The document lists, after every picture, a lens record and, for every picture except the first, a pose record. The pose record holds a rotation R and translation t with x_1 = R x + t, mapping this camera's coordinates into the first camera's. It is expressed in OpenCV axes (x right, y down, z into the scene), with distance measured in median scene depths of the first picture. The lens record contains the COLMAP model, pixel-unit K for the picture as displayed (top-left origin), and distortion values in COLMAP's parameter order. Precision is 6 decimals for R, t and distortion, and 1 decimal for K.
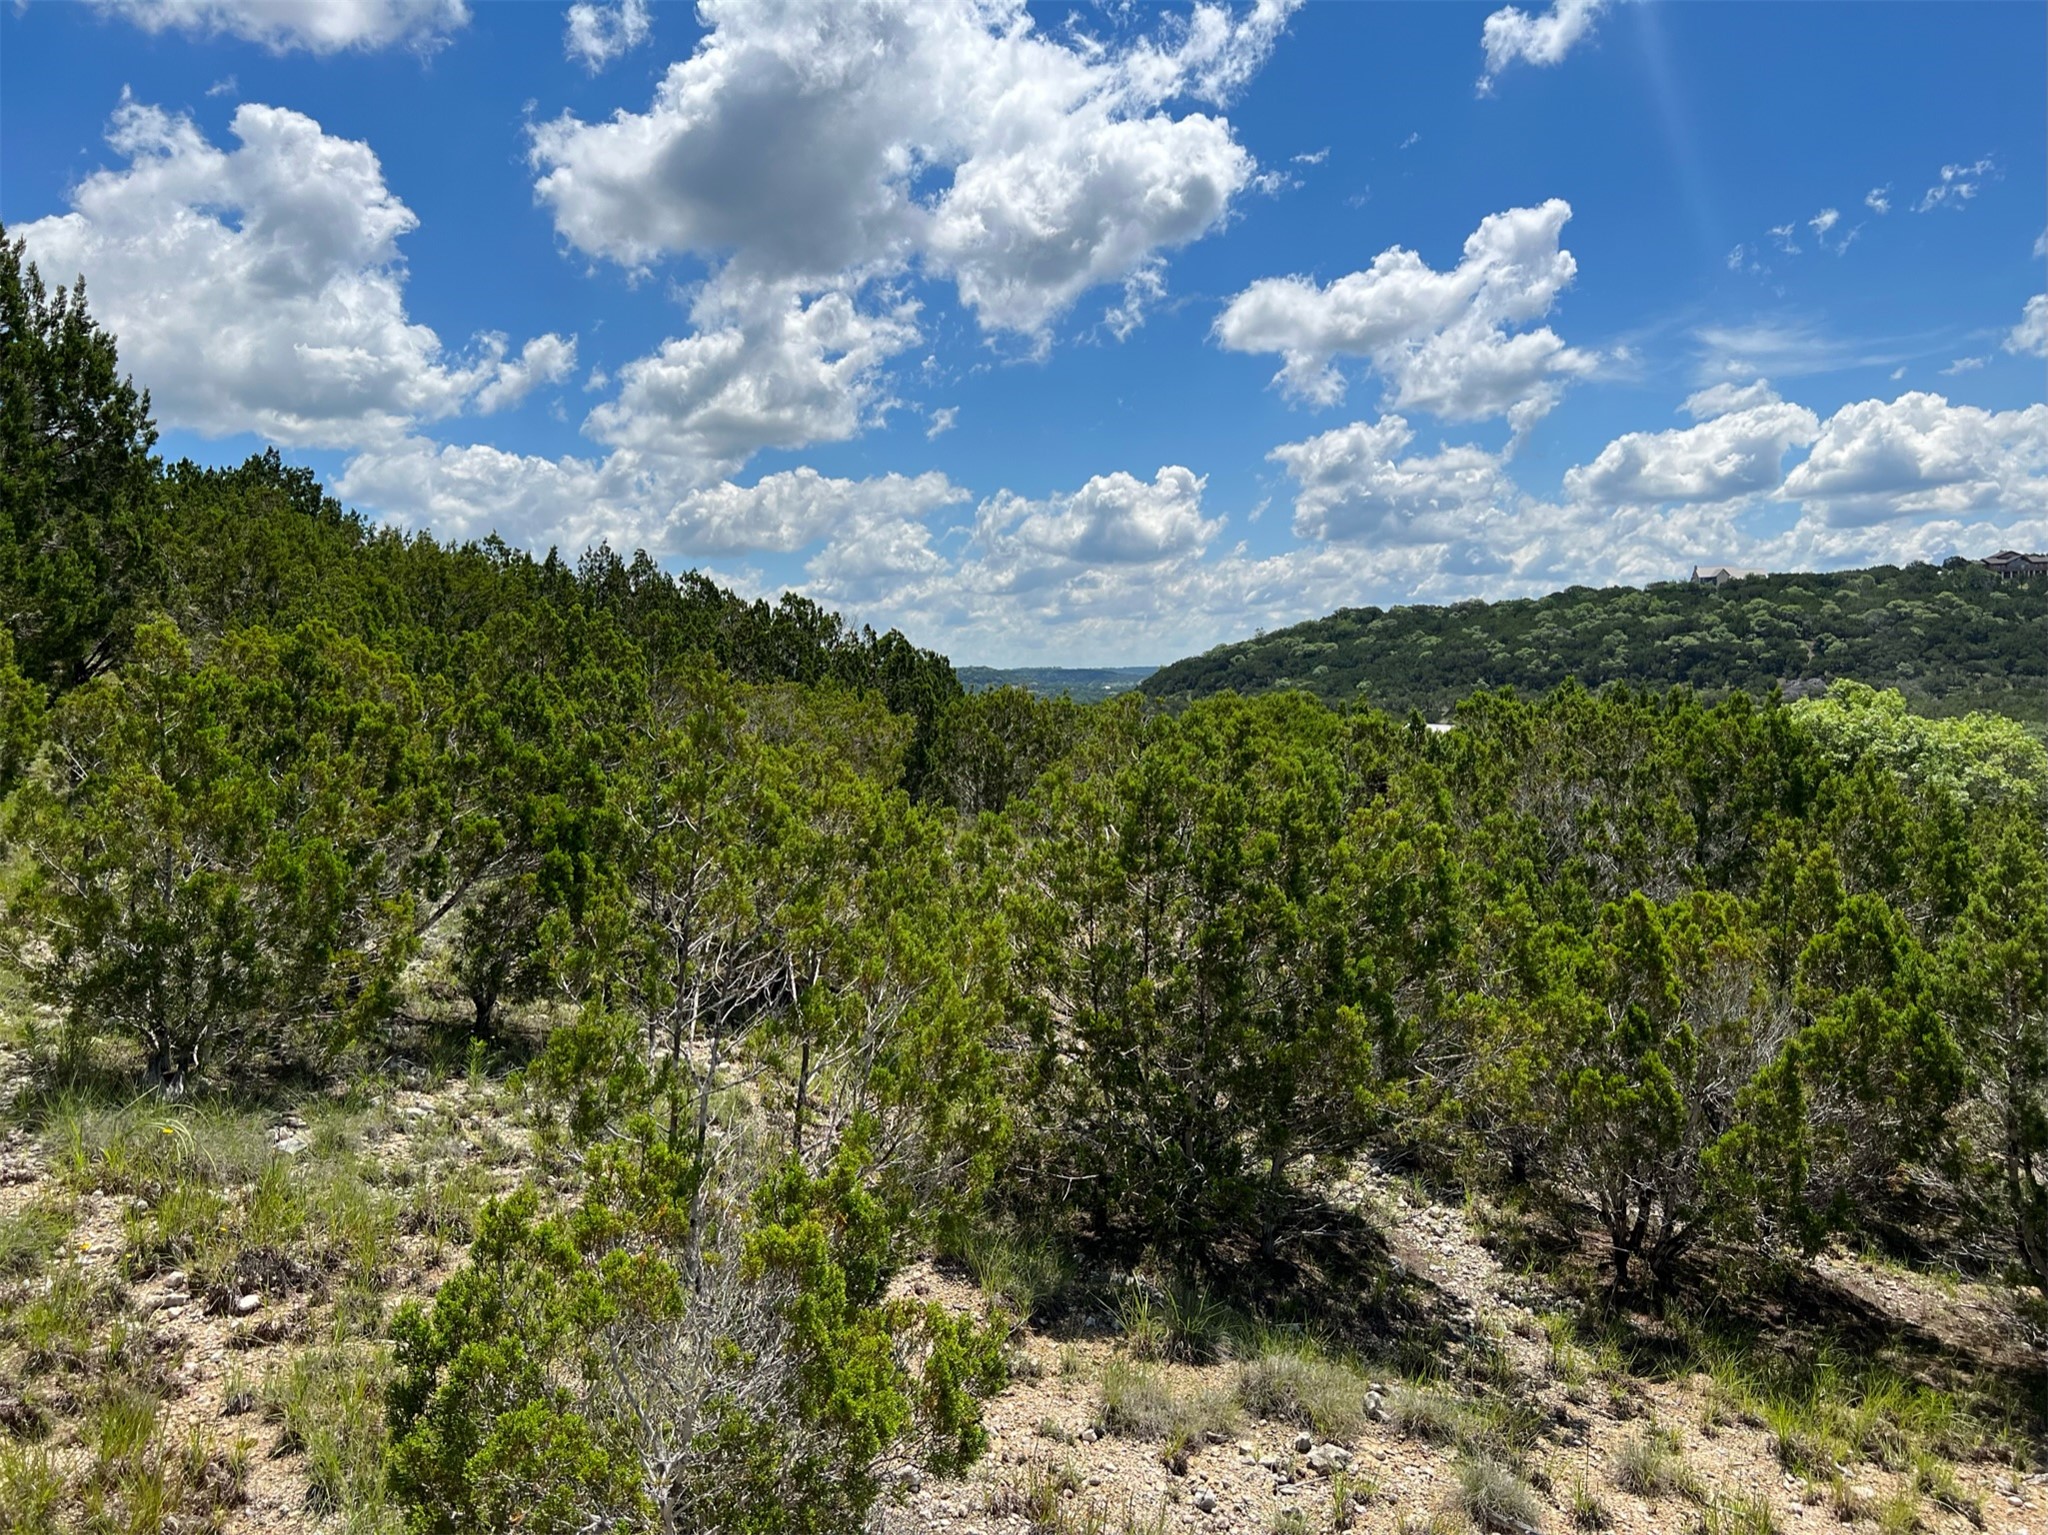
lens RADIAL K [[1511.1, 0, 1058.9], [0, 1511.1, 764.3], [0, 0, 1]] dist [0.060506, -0.068928]
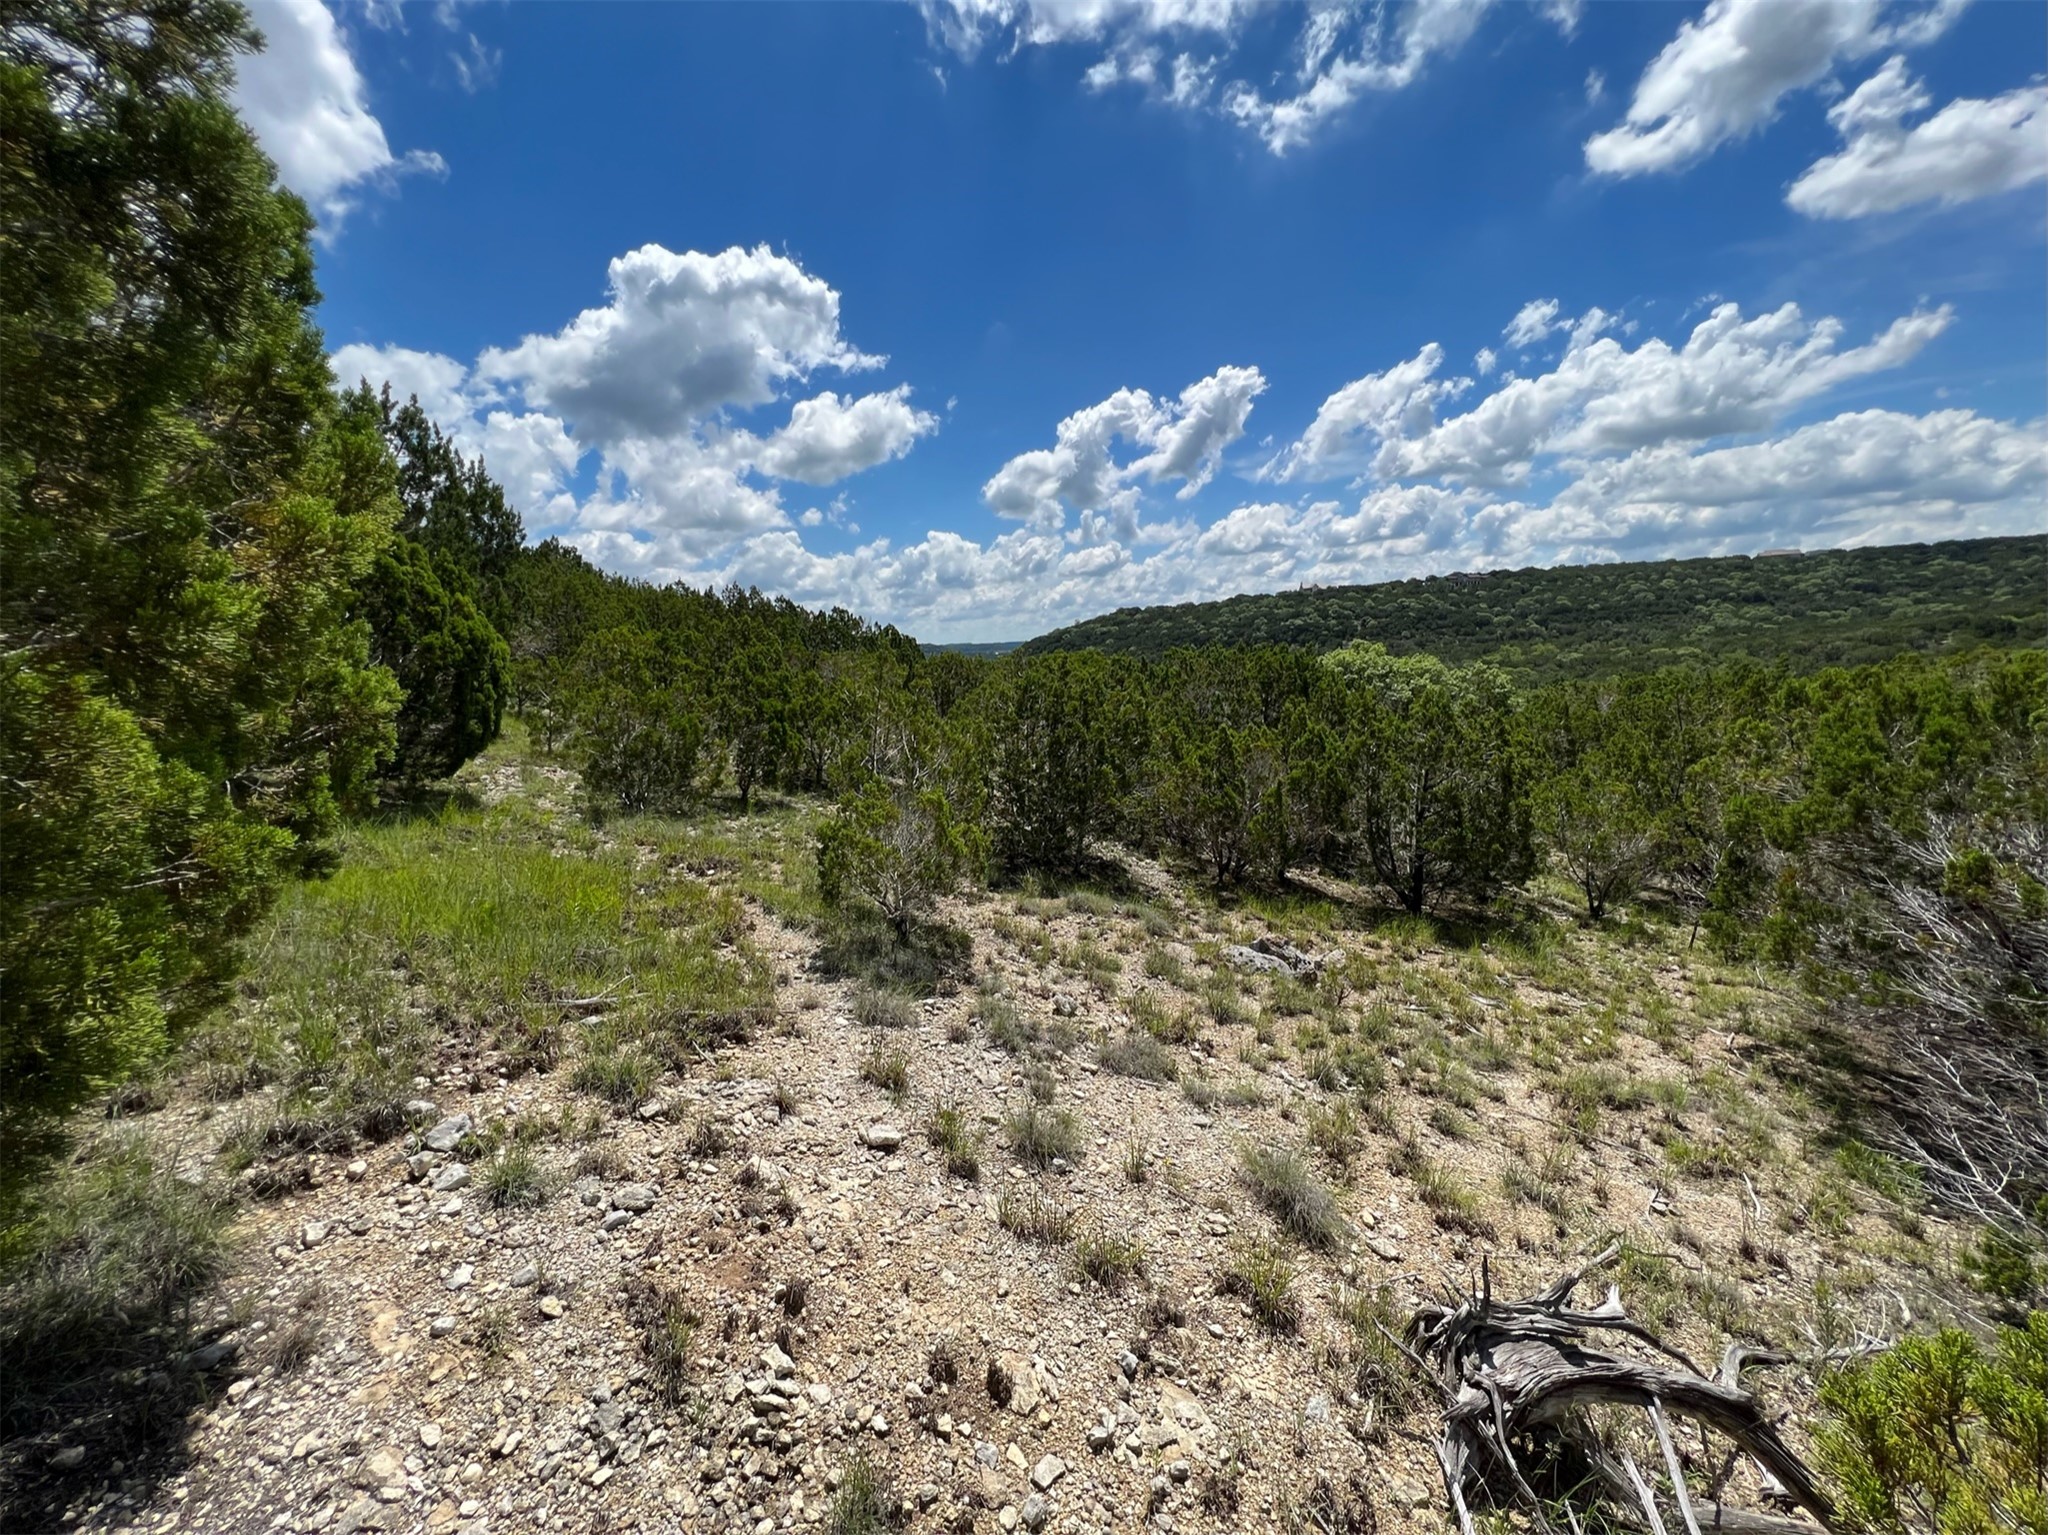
lens RADIAL K [[812.2, 0, 1024.0], [0, 812.2, 767.5], [0, 0, 1]] dist [-0.002779, -0.000309]
pose [[0.997487, -0.033547, 0.062398, -0.007939], [0.027916, 0.995638, 0.089026, 0.007725], [-0.065112, -0.087061, 0.994073, -0.082732]]
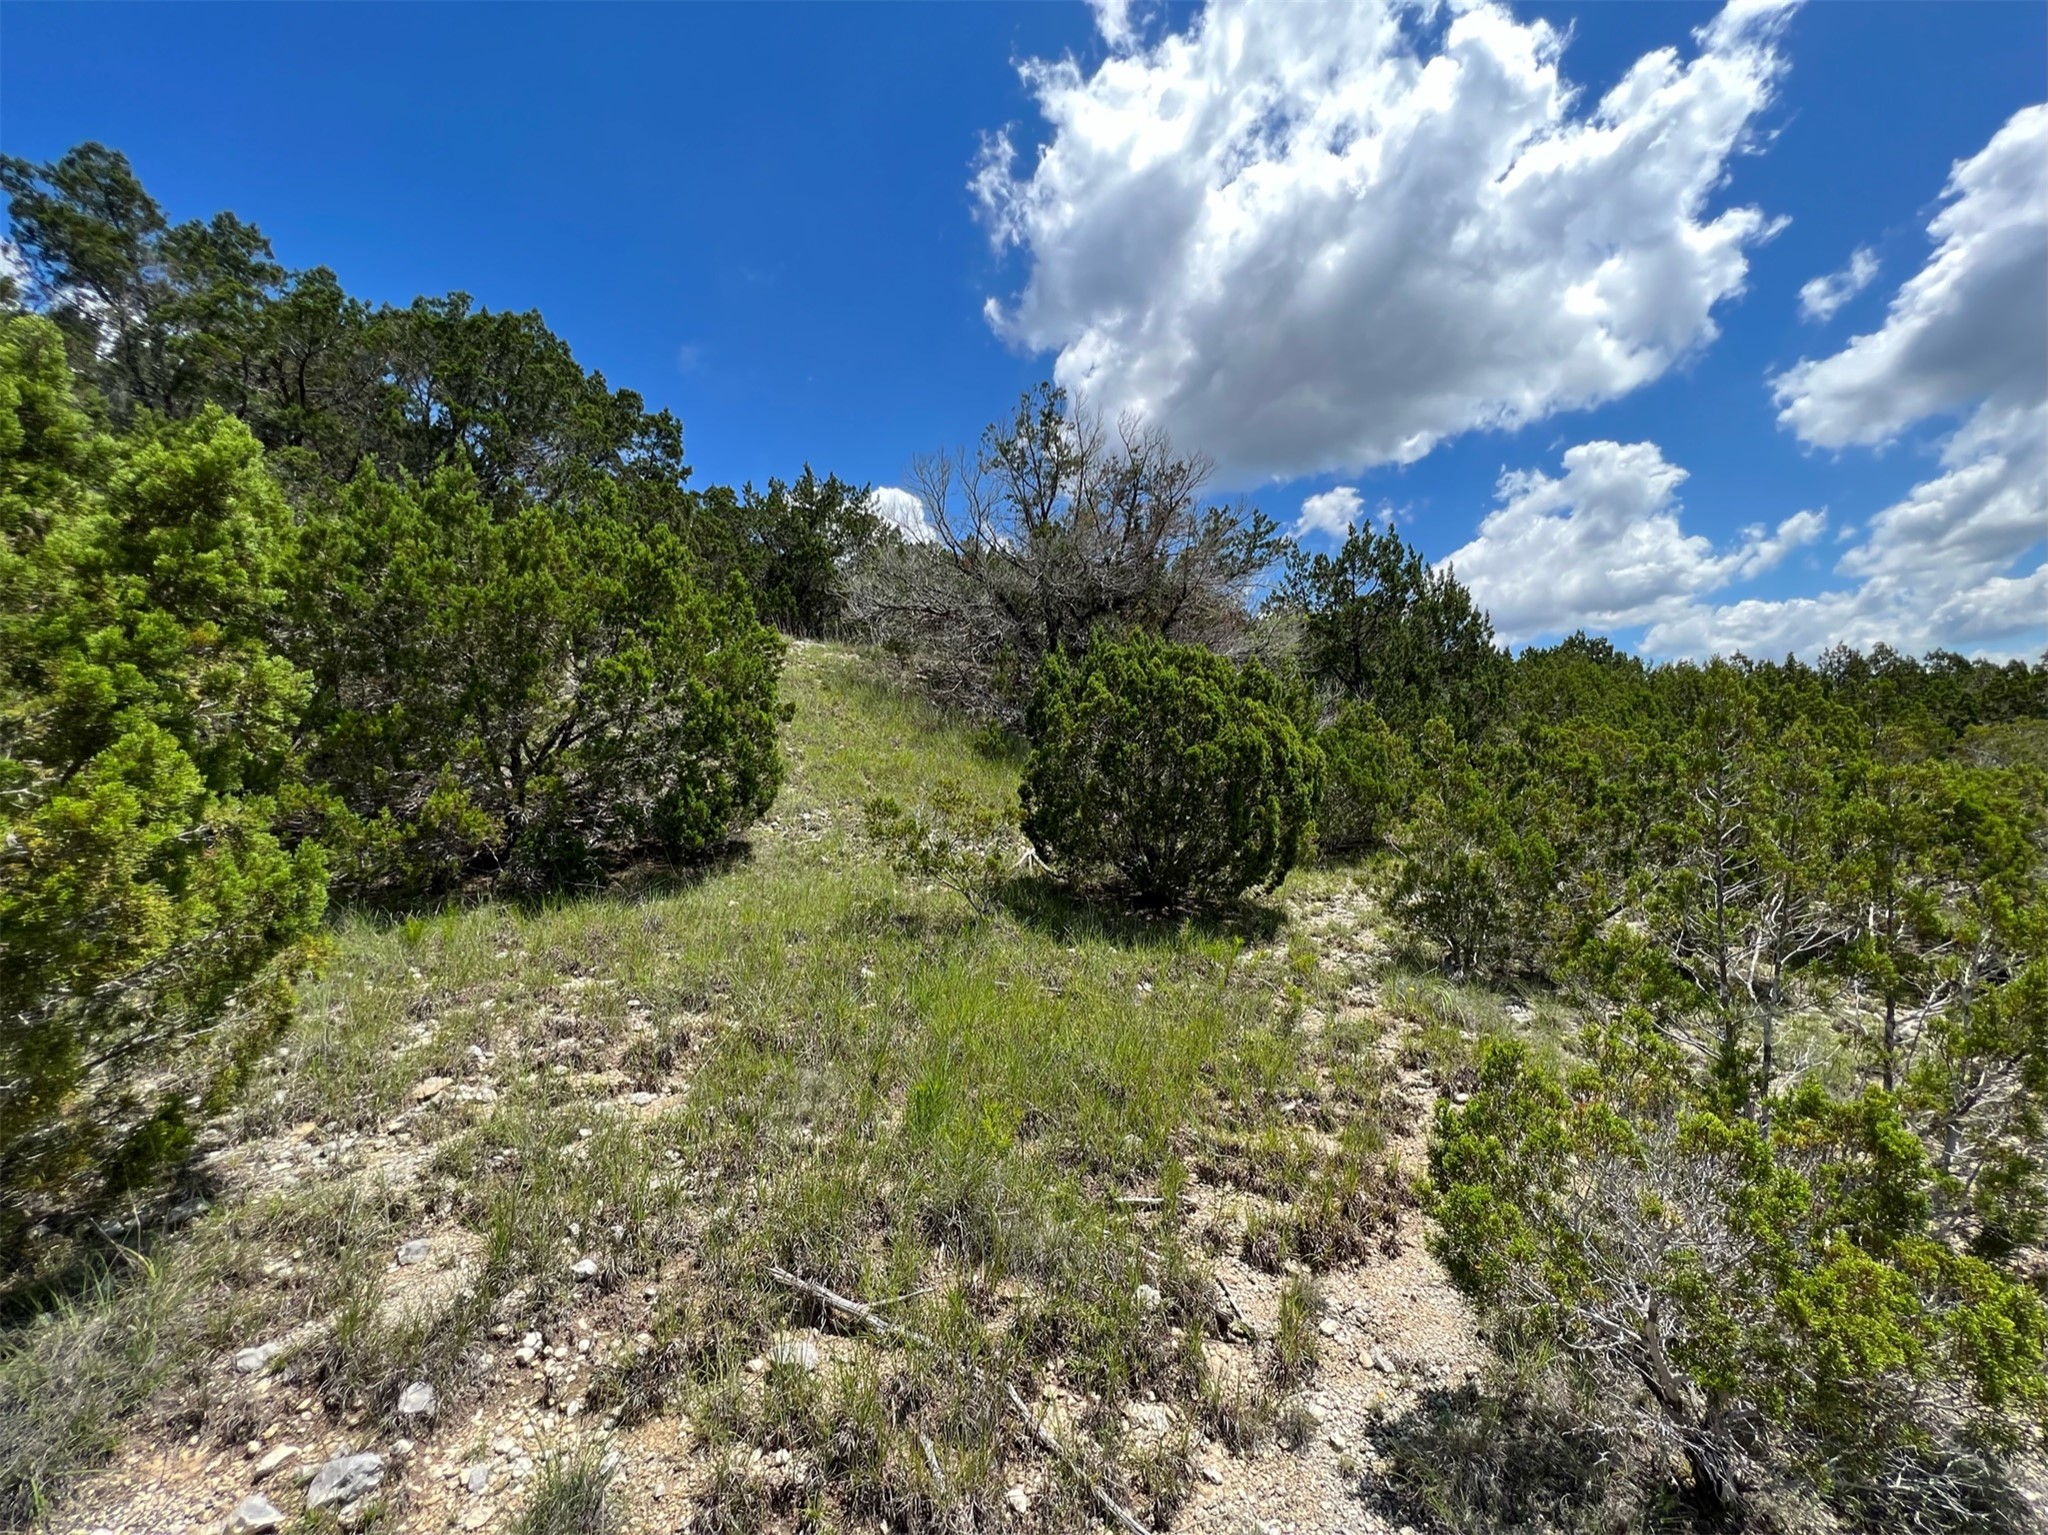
lens RADIAL K [[822.6, 0, 1036.2], [0, 822.6, 767.6], [0, 0, 1]] dist [0.005255, 0.000256]
pose [[0.463972, -0.077359, -0.882466, 0.014254], [0.021723, 0.996874, -0.075967, 0.007945], [0.885583, 0.016077, 0.464202, 0.026196]]
